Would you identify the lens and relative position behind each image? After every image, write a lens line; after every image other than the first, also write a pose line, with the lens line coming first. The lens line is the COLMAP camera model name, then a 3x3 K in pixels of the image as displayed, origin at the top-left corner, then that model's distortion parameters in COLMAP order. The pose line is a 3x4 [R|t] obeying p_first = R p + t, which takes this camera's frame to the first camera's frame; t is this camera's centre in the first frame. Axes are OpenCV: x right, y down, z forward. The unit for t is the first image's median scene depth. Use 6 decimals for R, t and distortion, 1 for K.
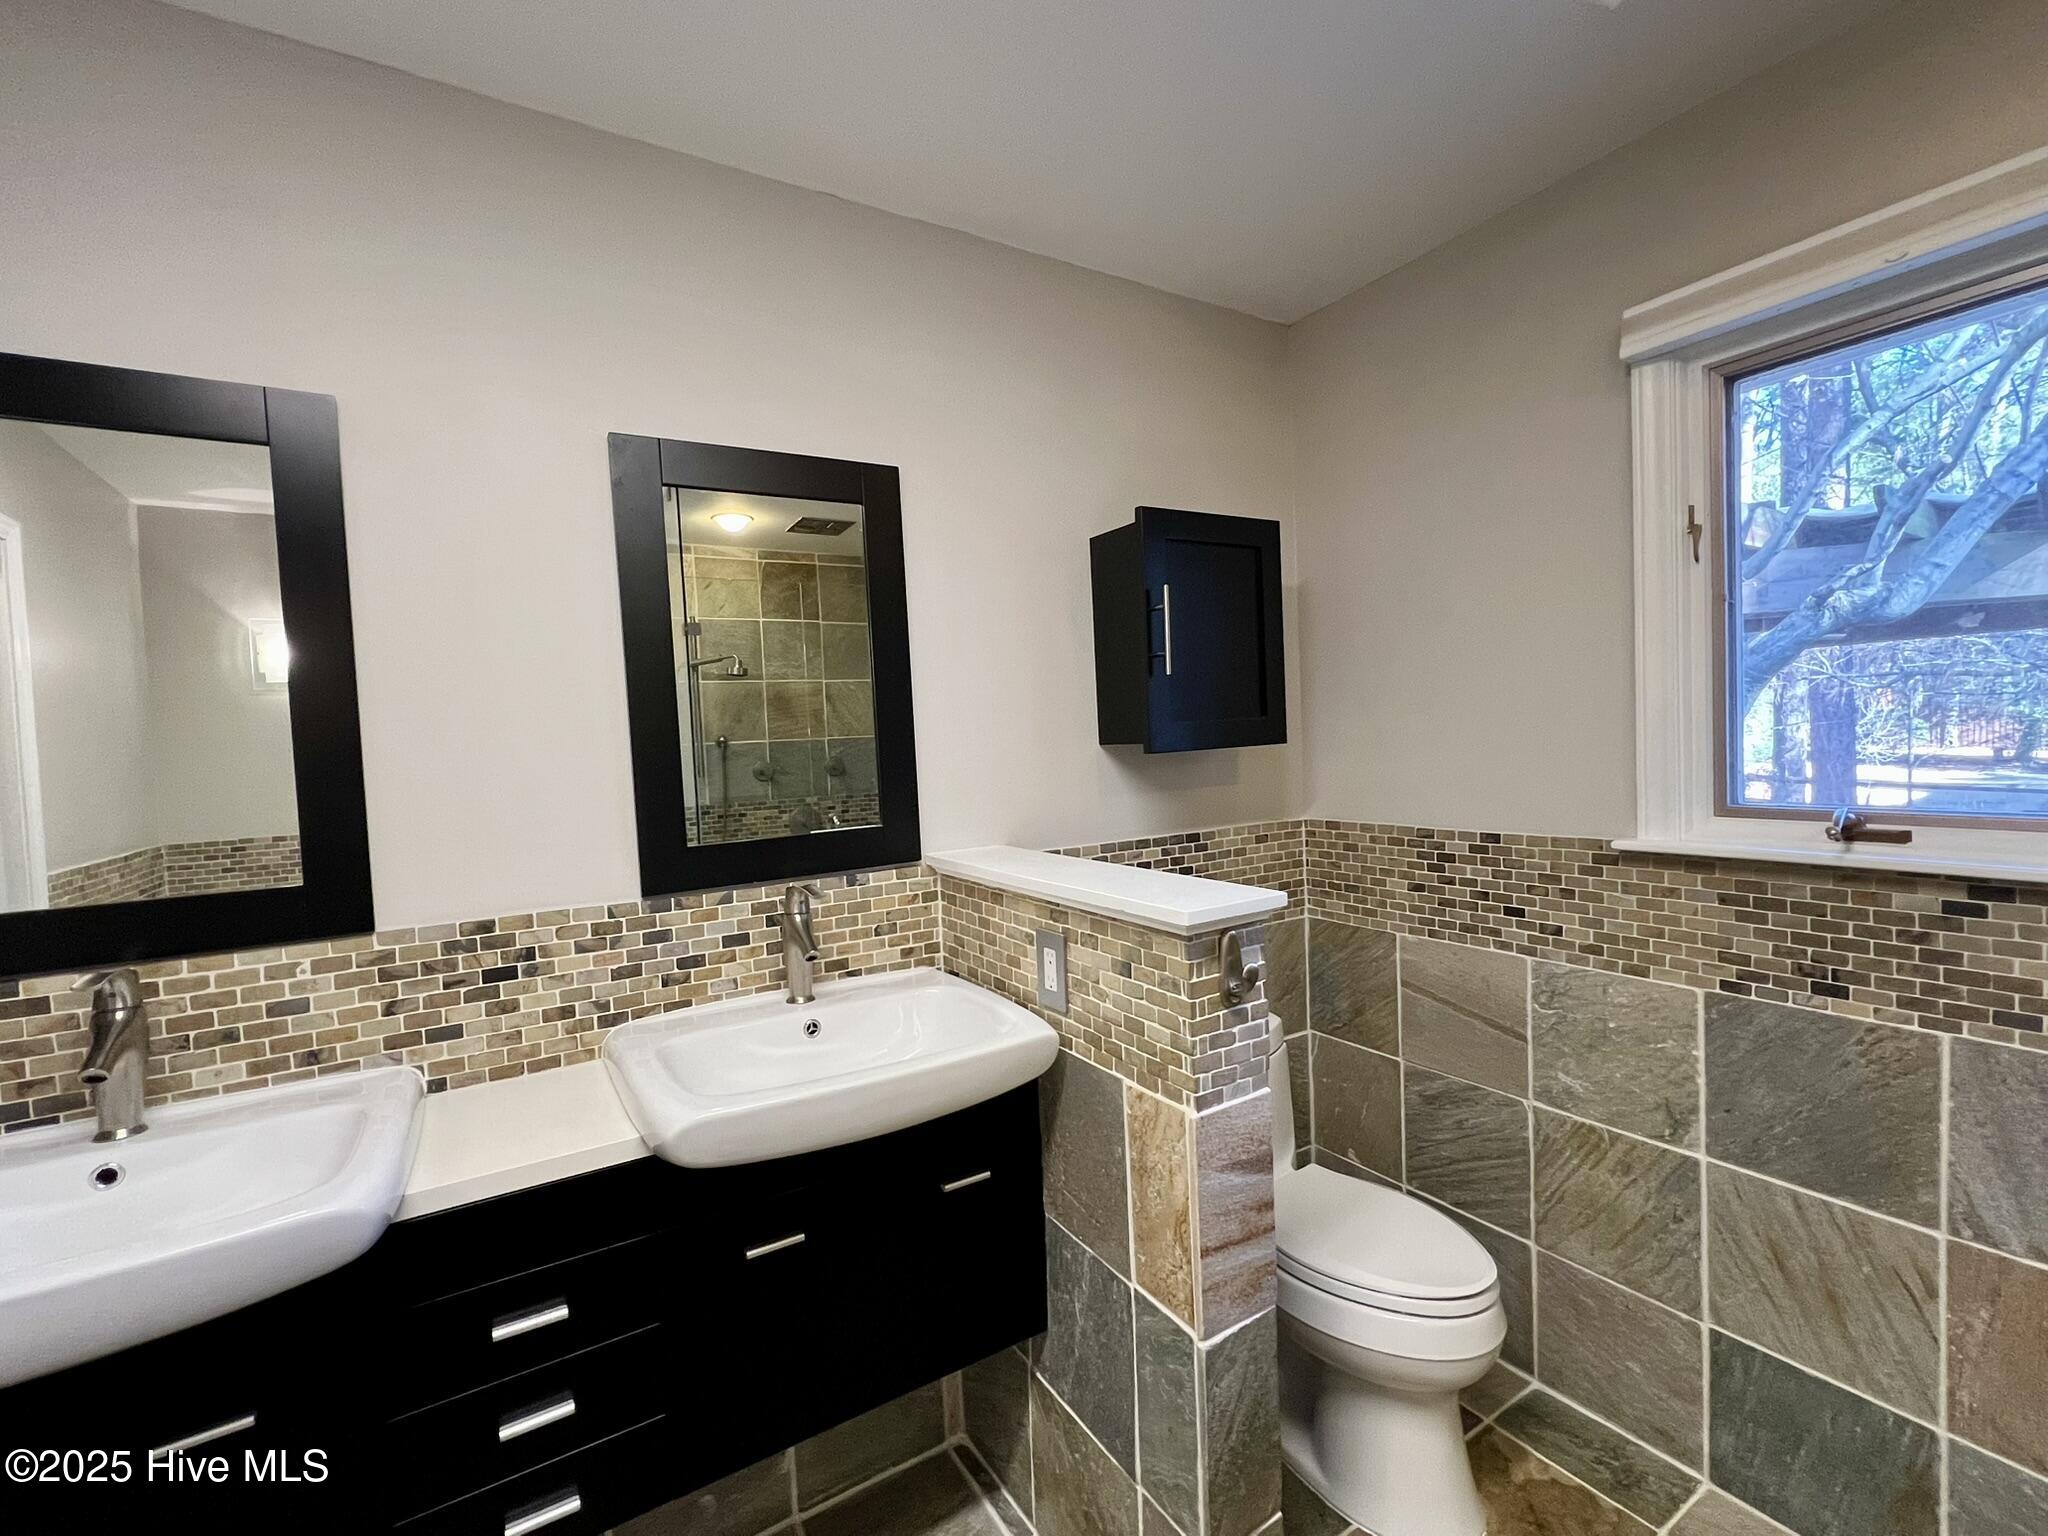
lens RADIAL K [[889.2, 0, 1023.2], [0, 889.2, 773.5], [0, 0, 1]] dist [-0.003437, 0.001828]
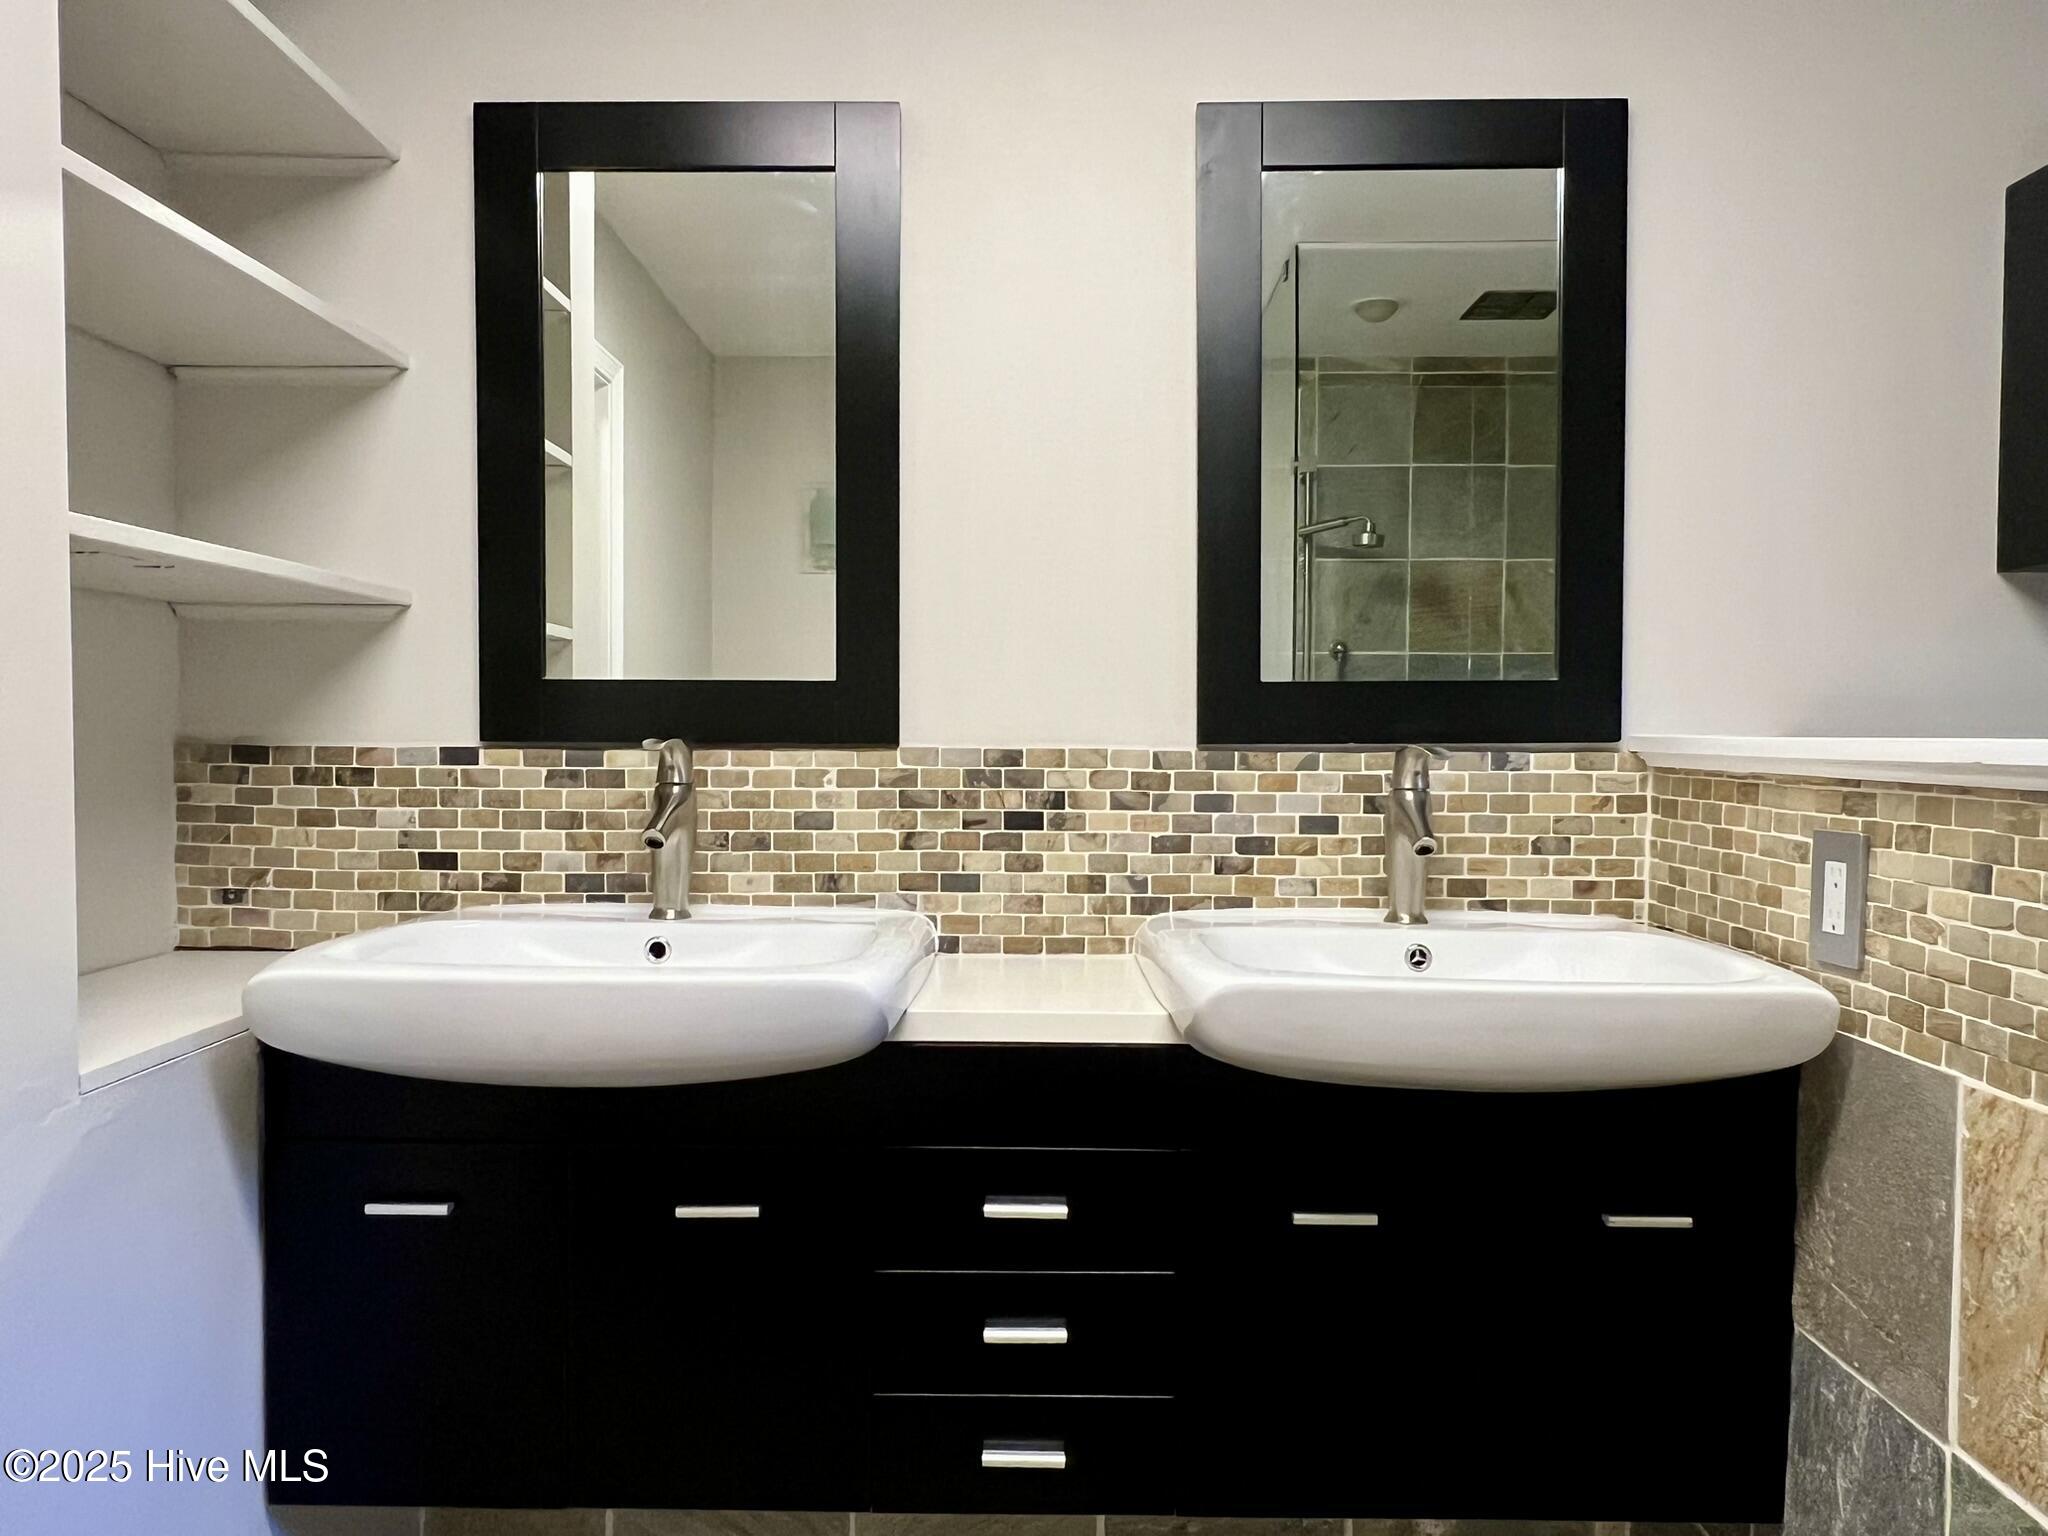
lens RADIAL K [[1406.6, 0, 1010.1], [0, 1406.6, 787.0], [0, 0, 1]] dist [-0.000739, -0.002811]
pose [[0.844212, 0.069116, -0.531535, 0.058352], [-0.063783, 0.997559, 0.028410, 0.156187], [0.532201, 0.009919, 0.846560, -0.058724]]
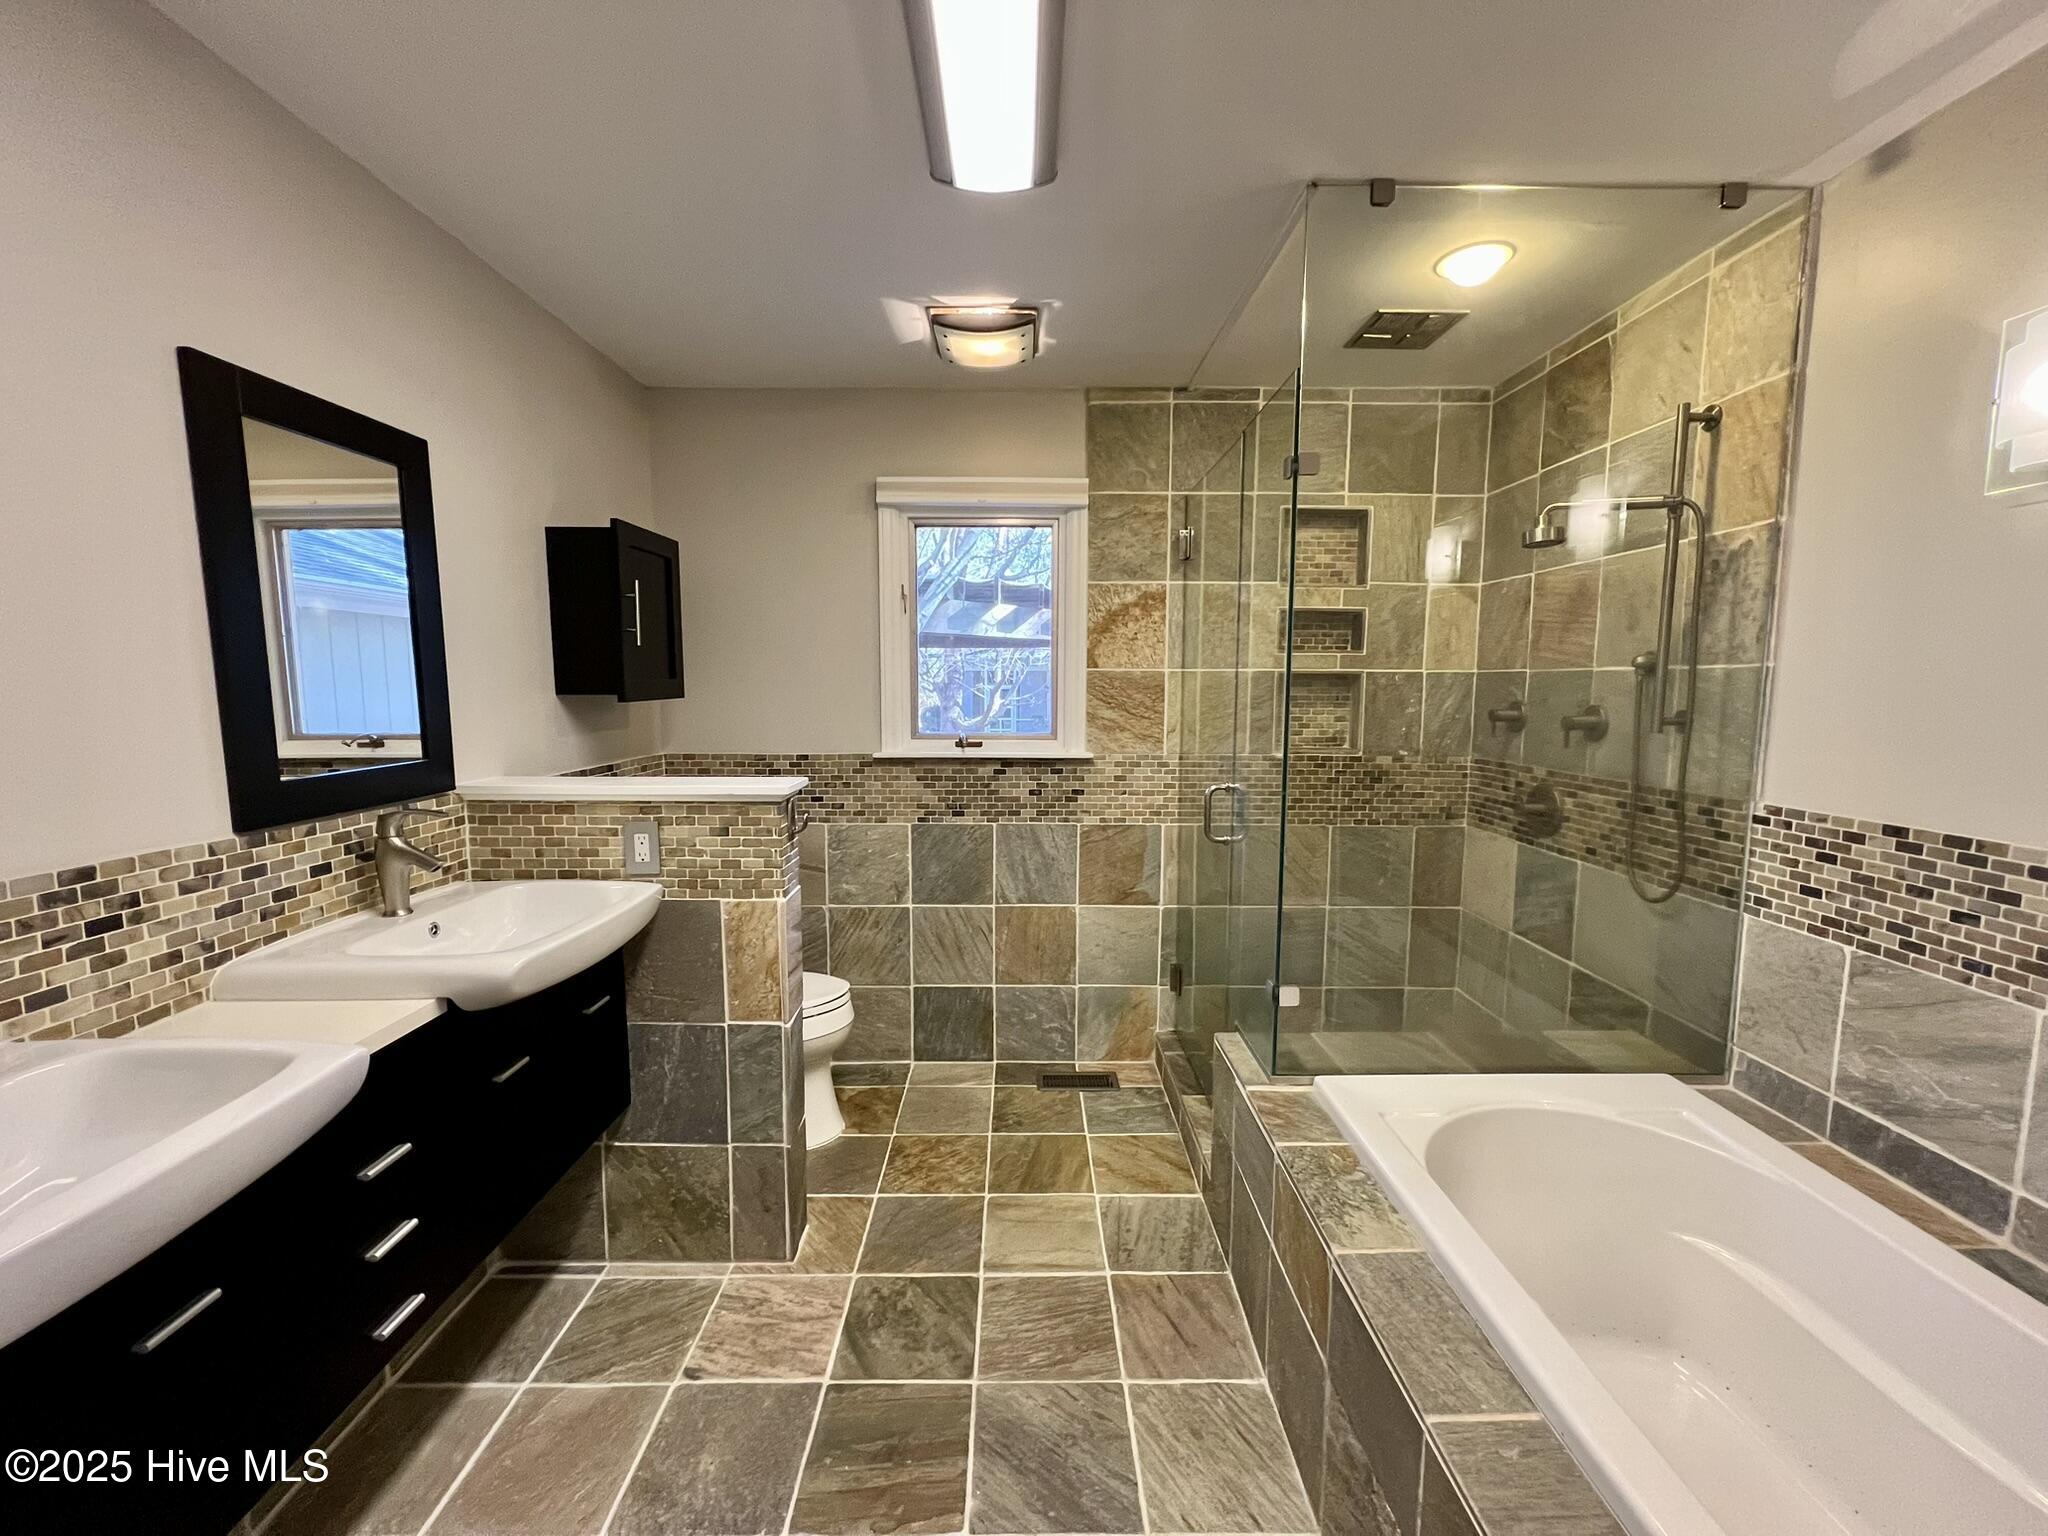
lens RADIAL K [[824.1, 0, 1024.5], [0, 824.1, 768.8], [0, 0, 1]] dist [0.000173, 0.000031]
pose [[0.520715, -0.044277, 0.852582, -0.782931], [0.010699, 0.998914, 0.045343, 0.036619], [-0.853664, -0.014489, 0.520623, -0.234146]]
